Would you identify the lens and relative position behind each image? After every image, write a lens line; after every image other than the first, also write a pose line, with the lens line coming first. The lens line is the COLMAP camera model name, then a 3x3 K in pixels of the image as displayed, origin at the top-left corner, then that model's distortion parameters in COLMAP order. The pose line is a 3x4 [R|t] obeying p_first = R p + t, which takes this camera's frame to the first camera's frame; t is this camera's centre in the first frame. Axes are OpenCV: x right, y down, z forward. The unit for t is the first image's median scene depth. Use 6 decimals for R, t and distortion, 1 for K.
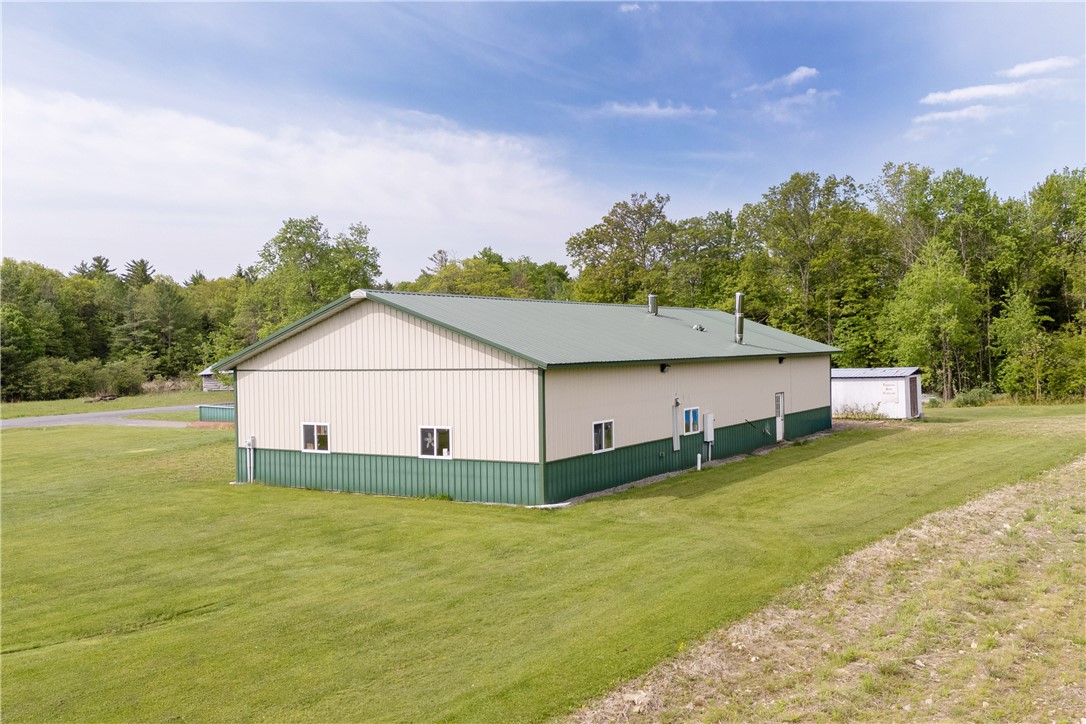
lens RADIAL K [[1156.4, 0, 543.0], [0, 1156.4, 362.0], [0, 0, 1]] dist [0.016285, 0.011828]
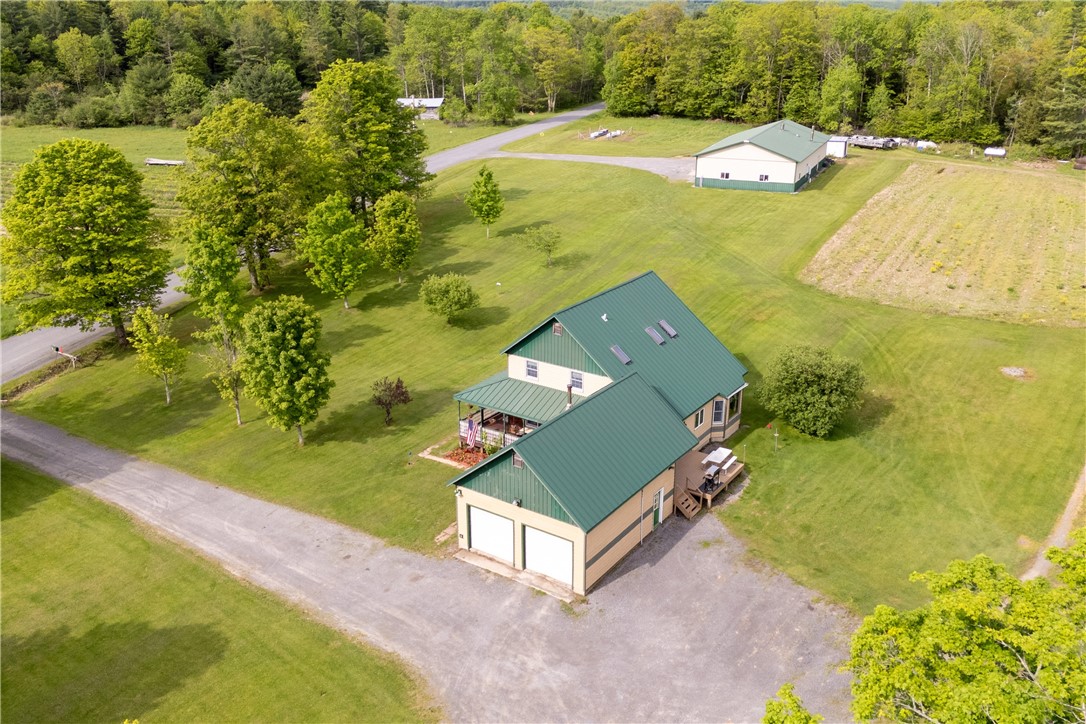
lens RADIAL K [[777.1, 0, 543.0], [0, 777.1, 362.0], [0, 0, 1]] dist [0.003138, -0.000594]
pose [[0.999587, -0.005412, 0.028230, -0.876277], [-0.004686, 0.938290, 0.345819, -0.251073], [-0.028359, -0.345808, 0.937877, -1.700778]]
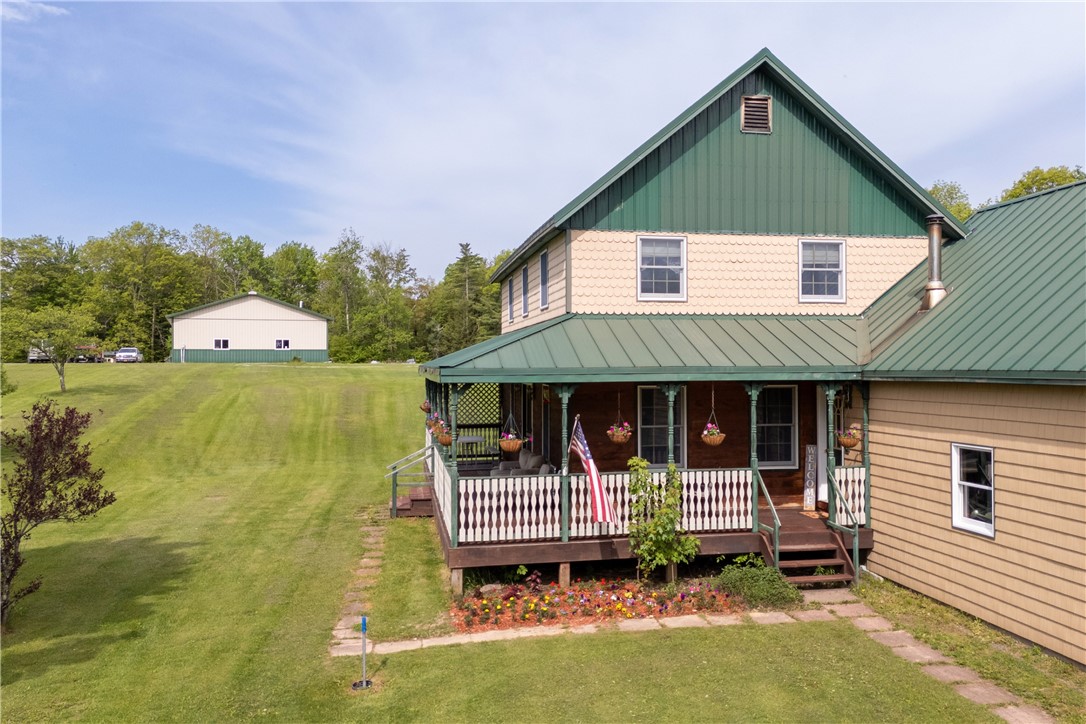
lens RADIAL K [[910.4, 0, 566.0], [0, 910.4, 365.5], [0, 0, 1]] dist [0.006331, 0.003849]
pose [[0.689960, 0.006249, 0.723821, -1.136320], [-0.001138, 0.999971, -0.007548, 0.124950], [-0.723847, 0.004384, 0.689947, -1.024839]]
